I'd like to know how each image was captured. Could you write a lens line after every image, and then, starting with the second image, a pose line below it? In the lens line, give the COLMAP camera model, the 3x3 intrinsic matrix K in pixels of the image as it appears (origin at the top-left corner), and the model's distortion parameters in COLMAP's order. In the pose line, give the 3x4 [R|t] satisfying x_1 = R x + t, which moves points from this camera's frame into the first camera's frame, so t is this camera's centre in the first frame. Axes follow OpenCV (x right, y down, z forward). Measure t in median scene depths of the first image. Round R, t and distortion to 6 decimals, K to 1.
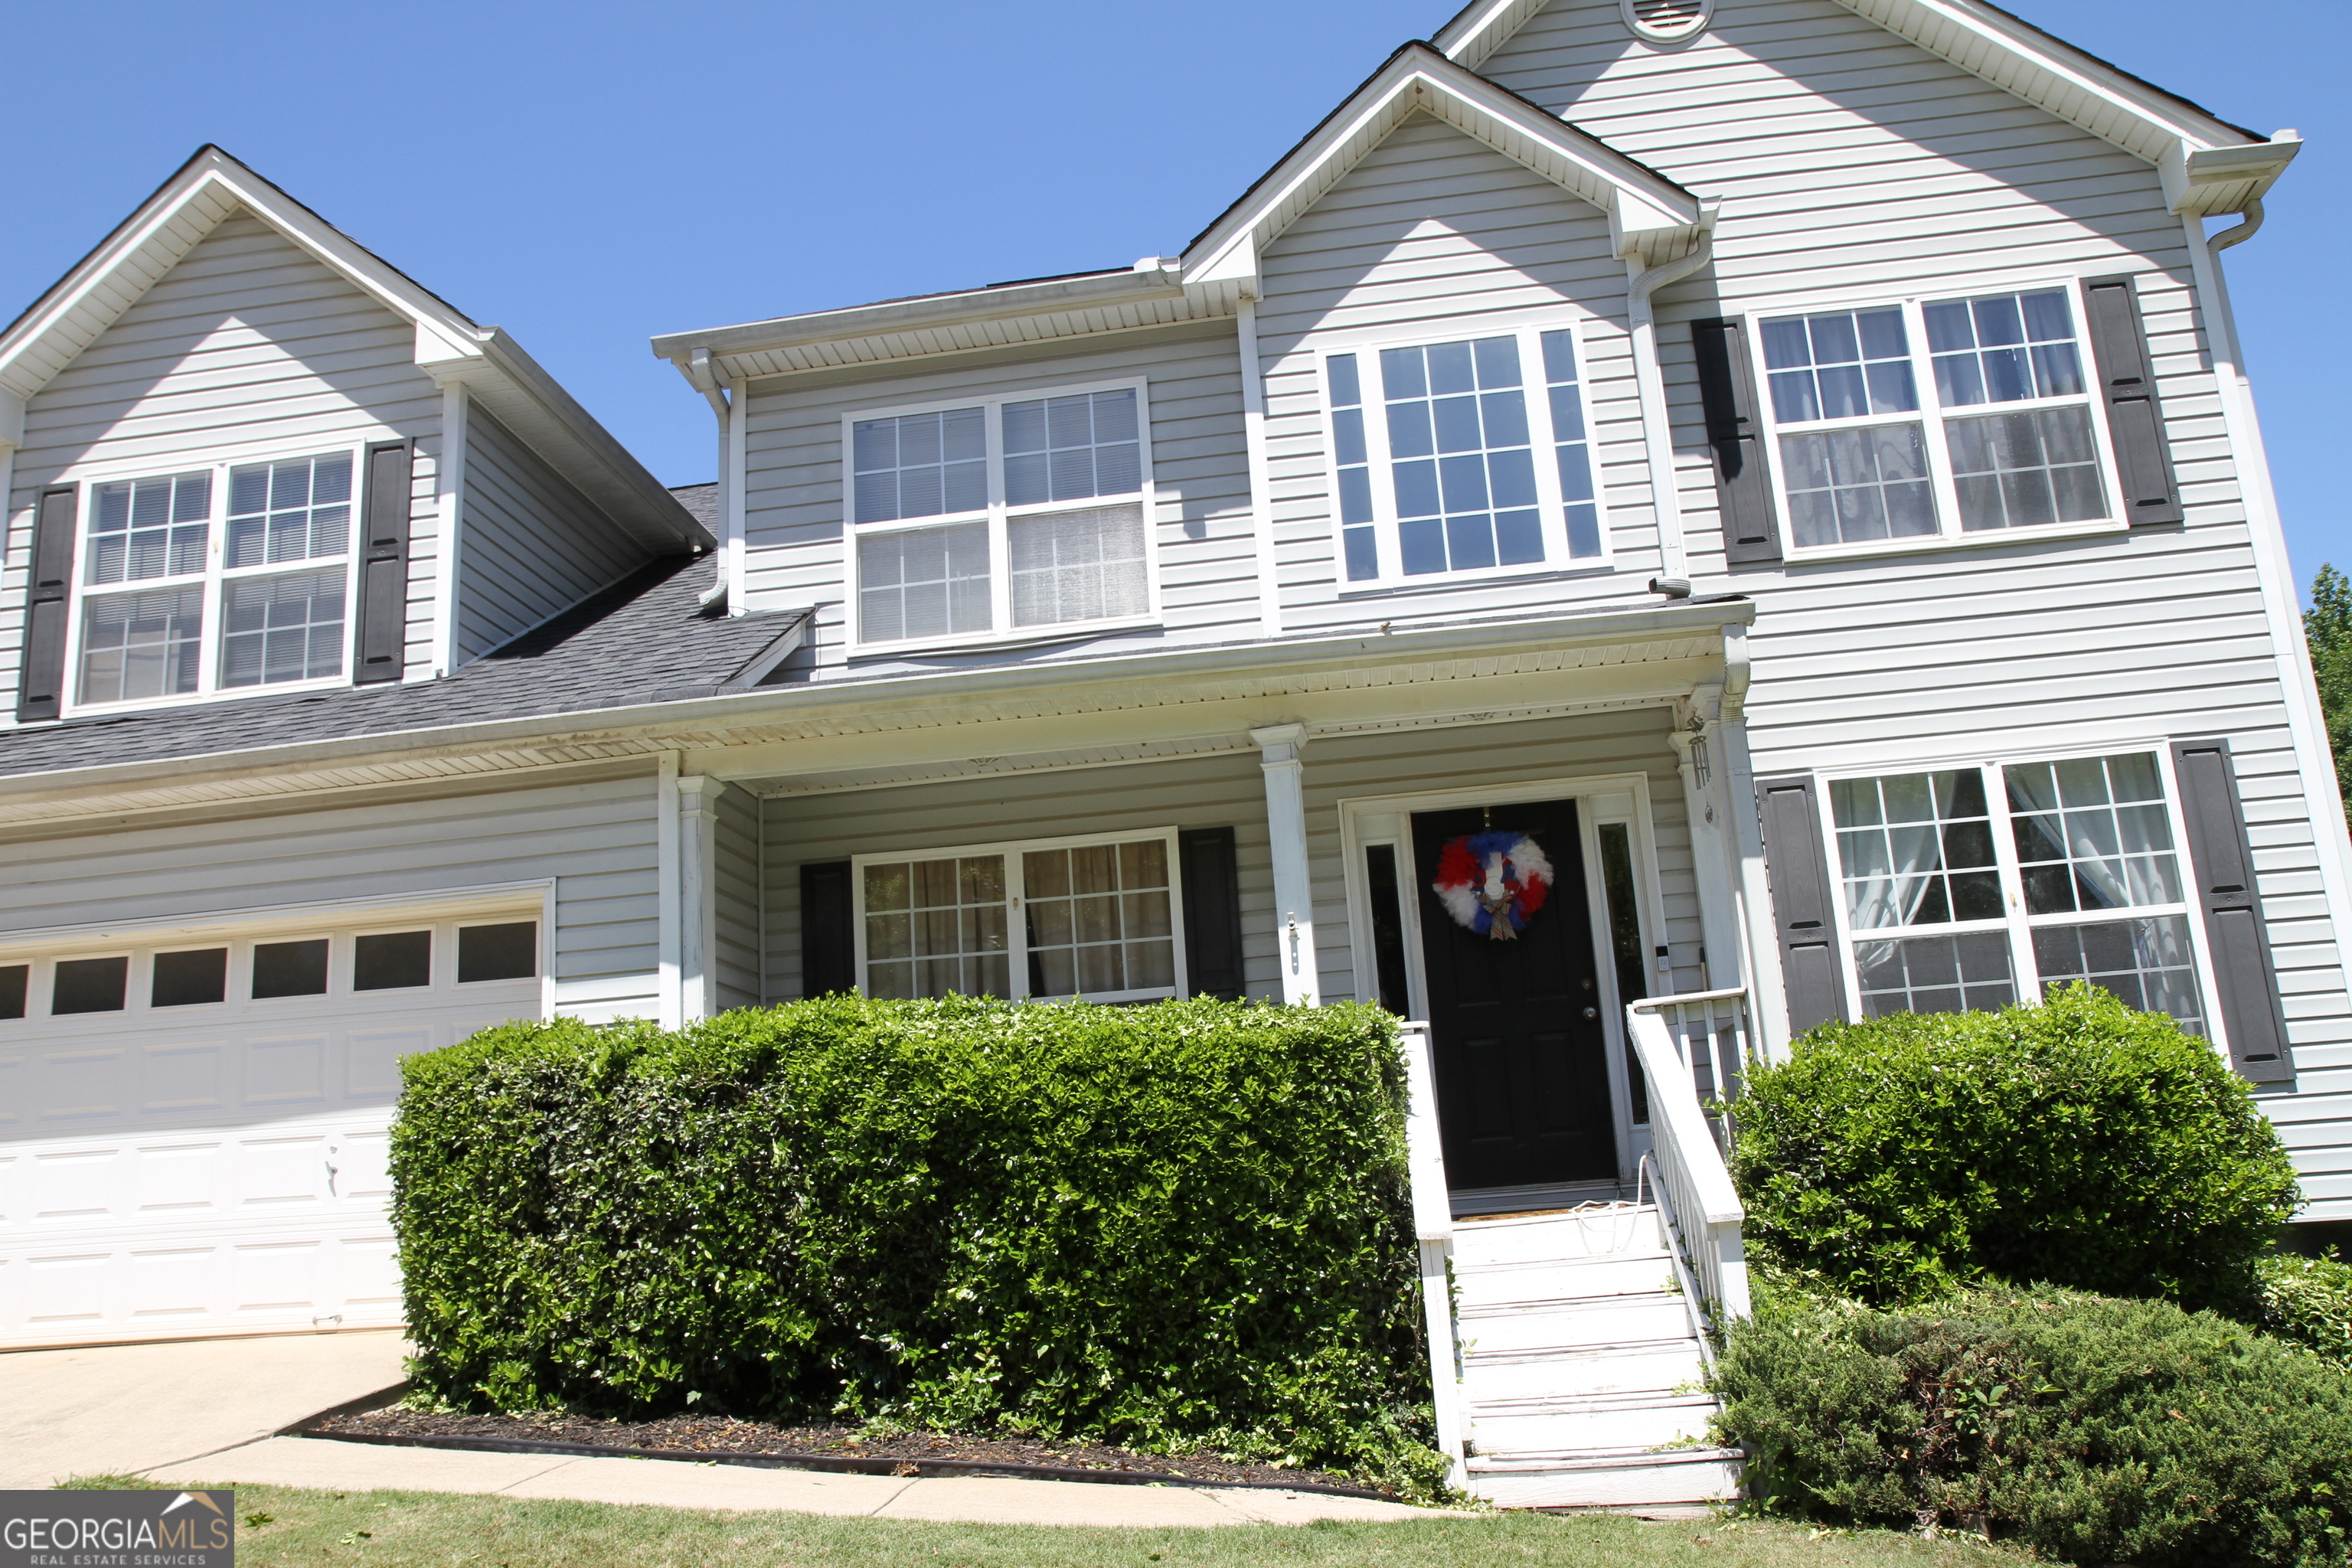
lens RADIAL K [[1840.7, 0, 1171.0], [0, 1840.7, 819.8], [0, 0, 1]] dist [-0.102827, 0.113010]
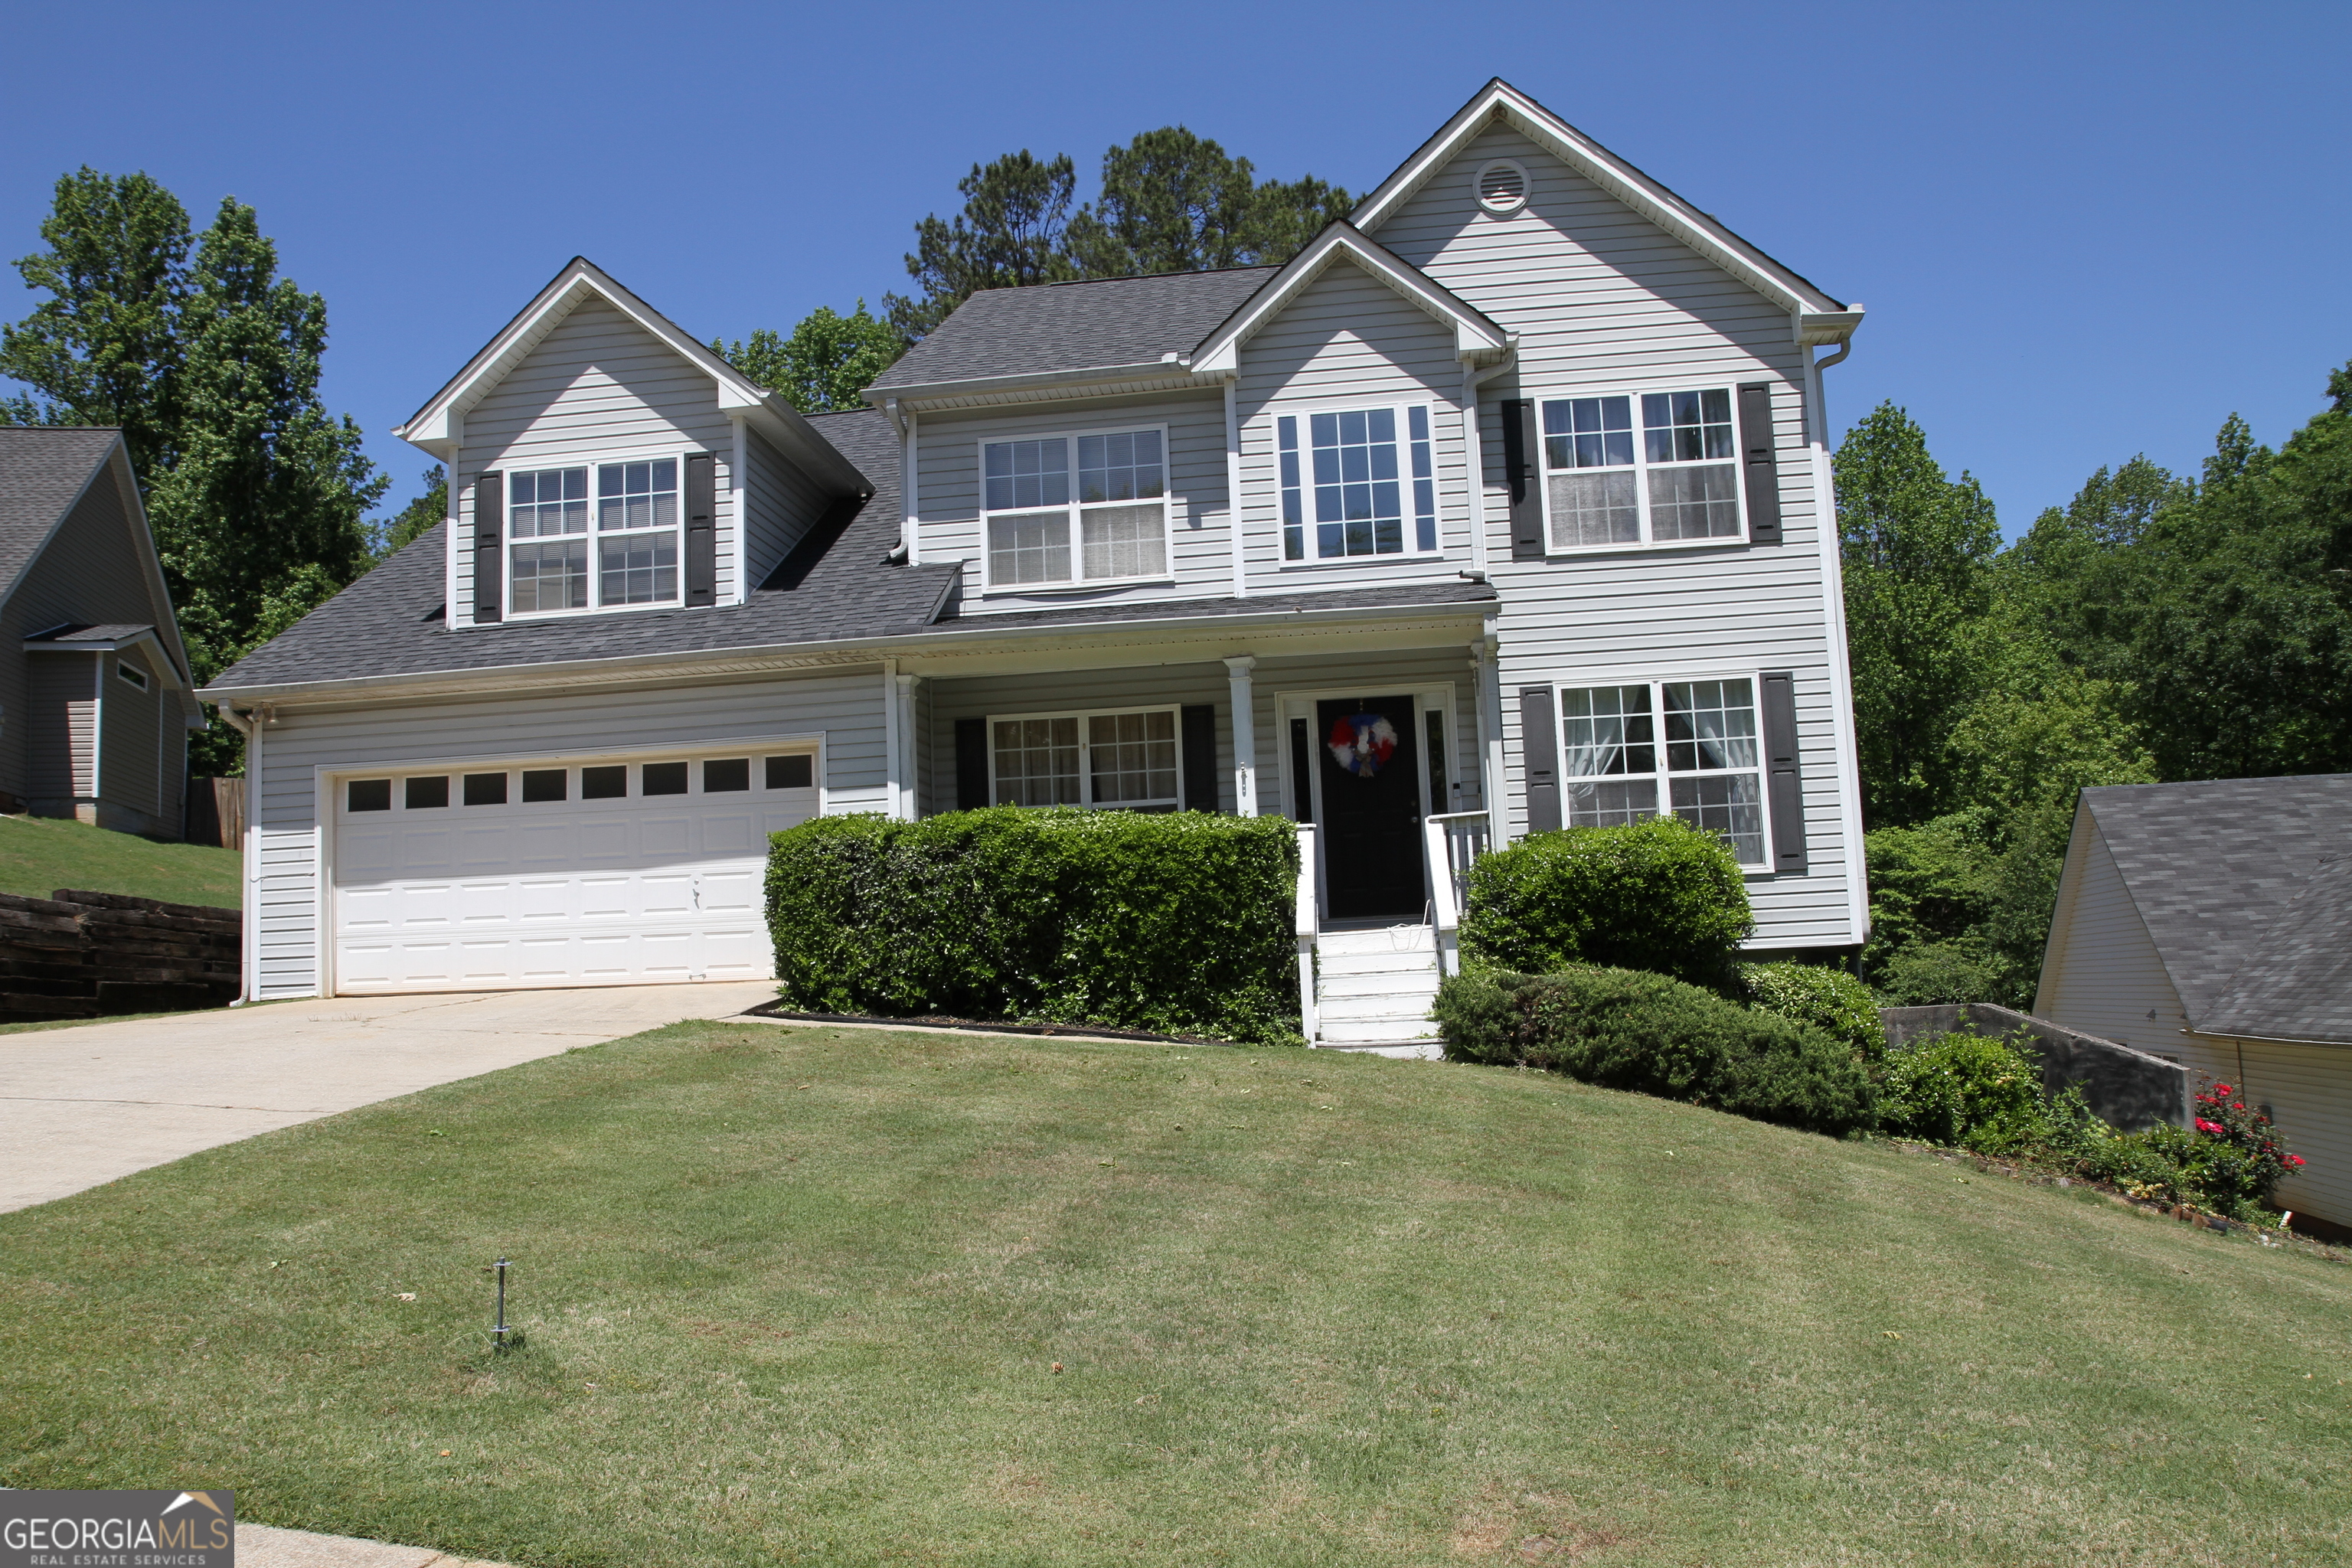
lens RADIAL K [[1840.1, 0, 1163.2], [0, 1840.1, 811.9], [0, 0, 1]] dist [-0.105393, 0.115488]
pose [[0.999748, 0.022414, 0.000811, -0.011720], [-0.022347, 0.992387, 0.121116, -0.102736], [0.001910, -0.121103, 0.992638, -0.696809]]
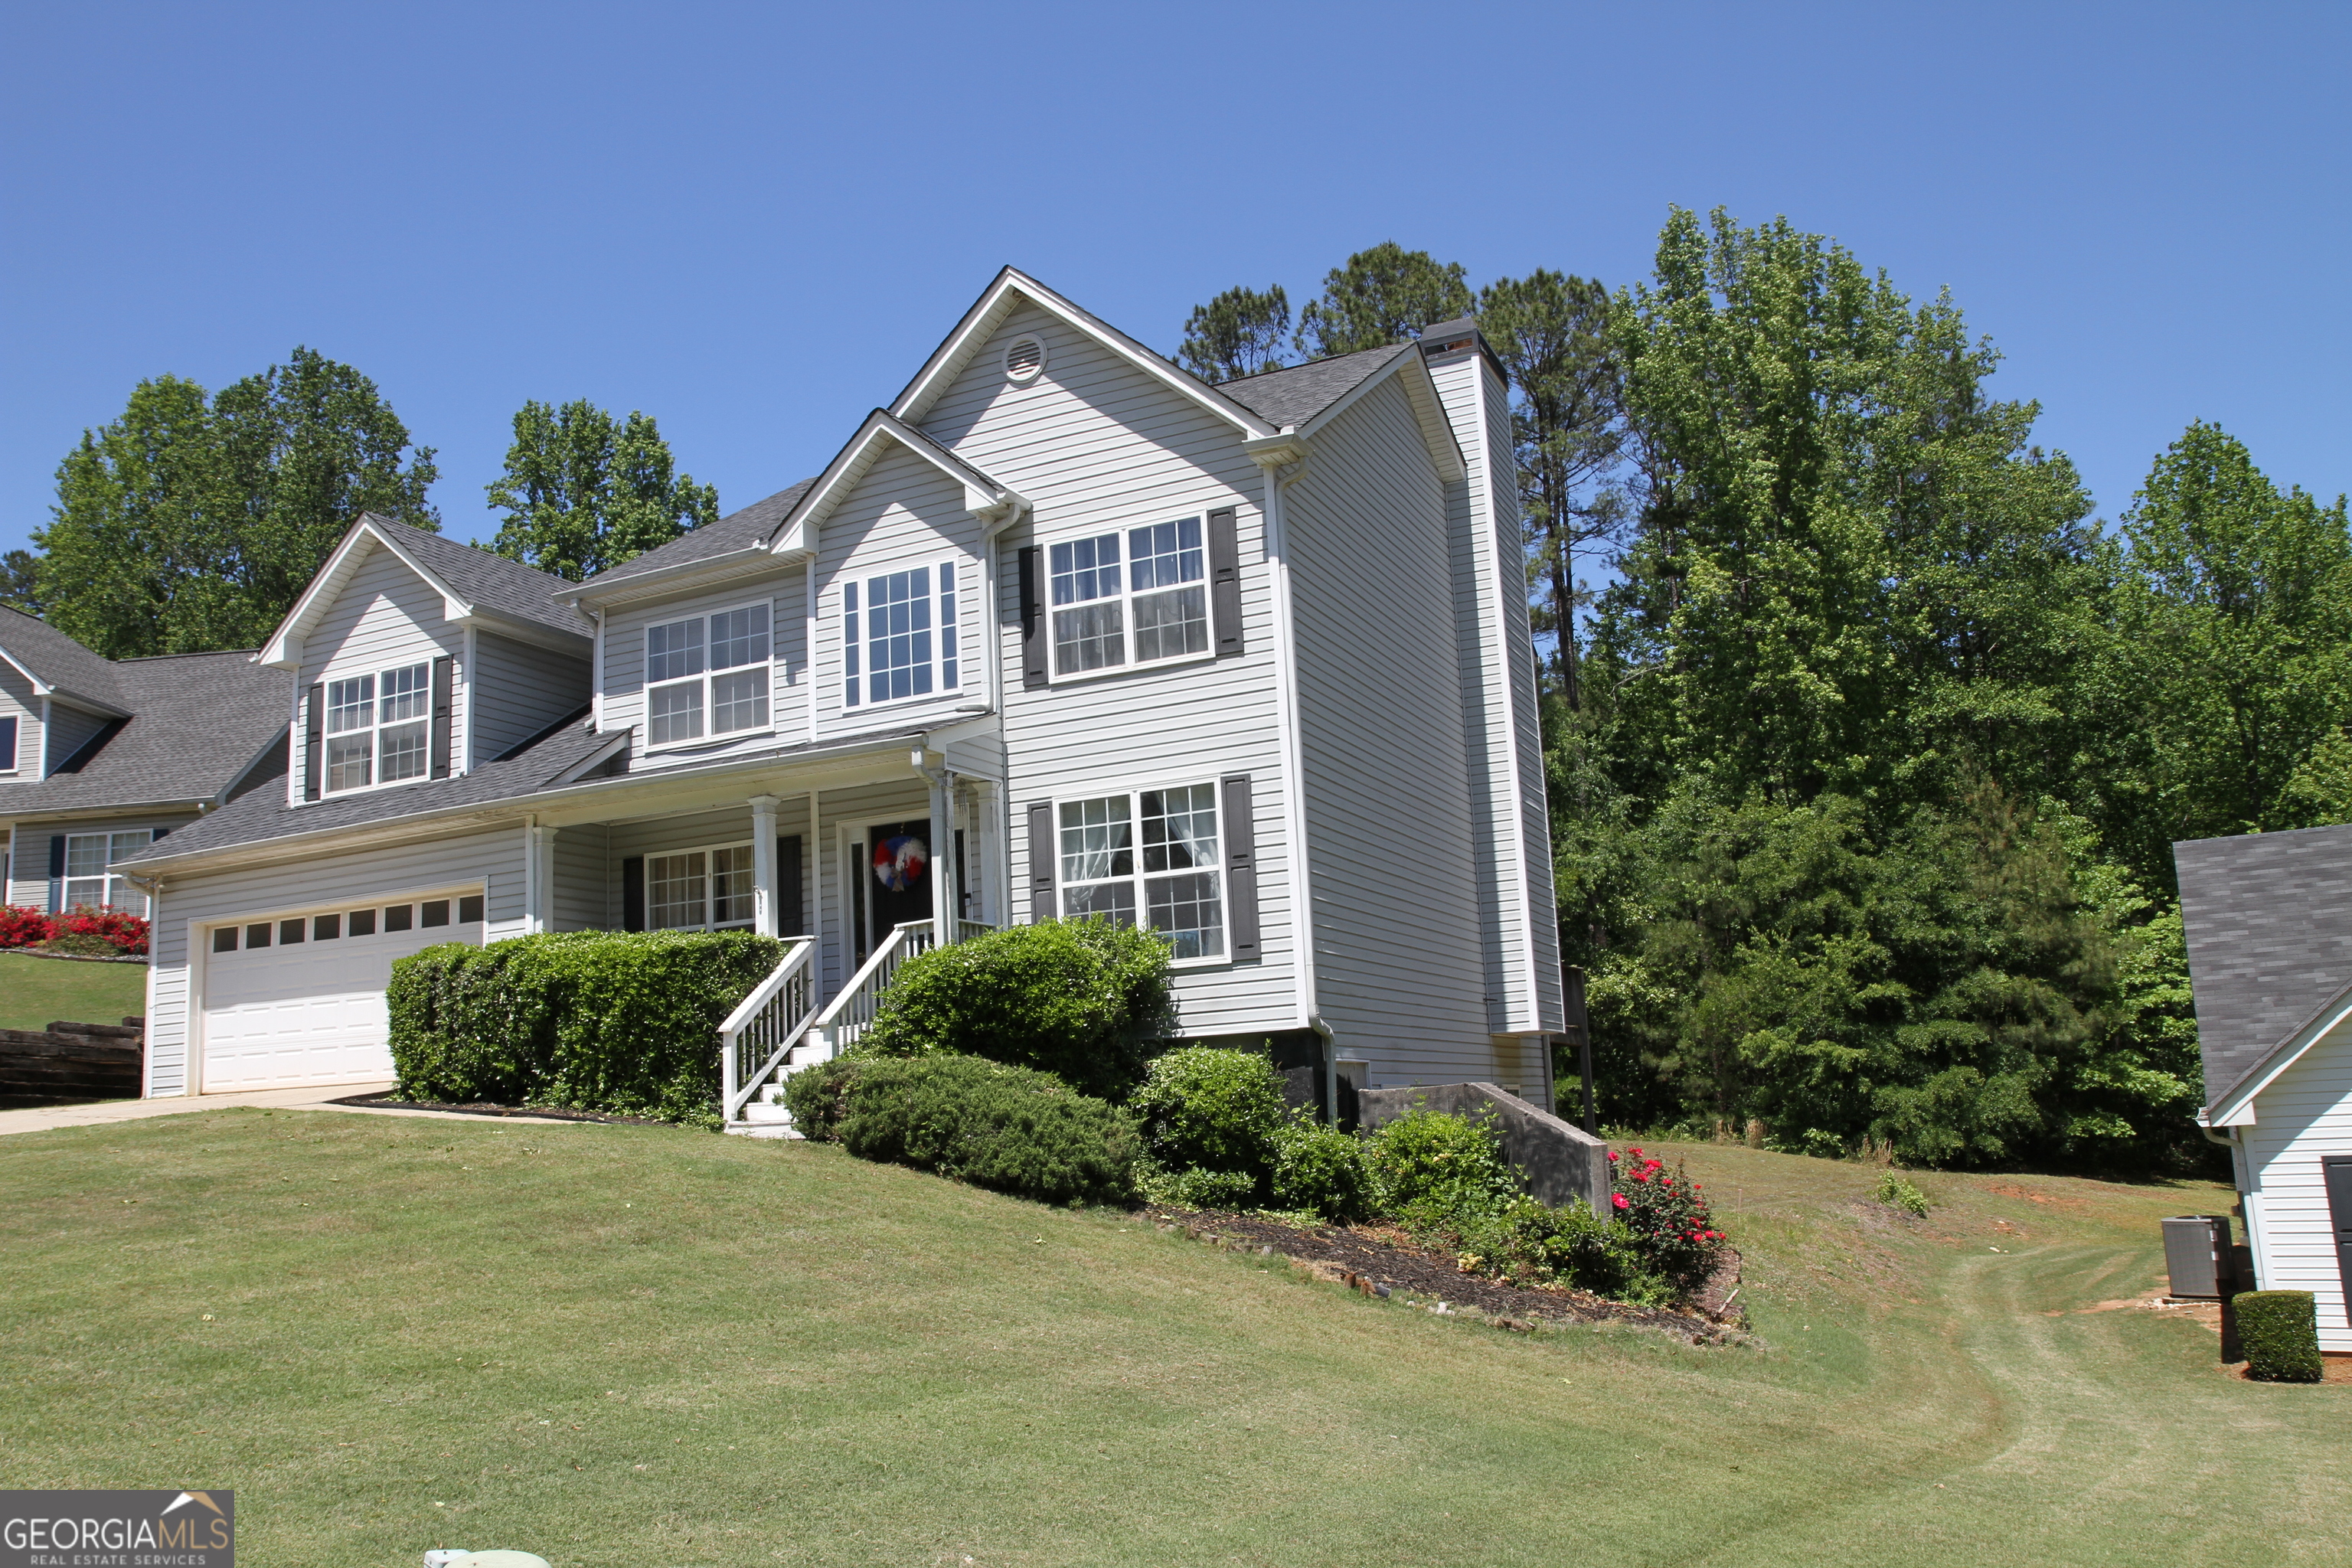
lens RADIAL K [[1840.1, 0, 1163.2], [0, 1840.1, 811.9], [0, 0, 1]] dist [-0.105393, 0.115488]
pose [[0.955632, -0.038642, -0.292018, 0.985757], [0.059515, 0.996241, 0.062935, -0.121897], [0.288489, -0.077522, 0.954340, -0.770566]]
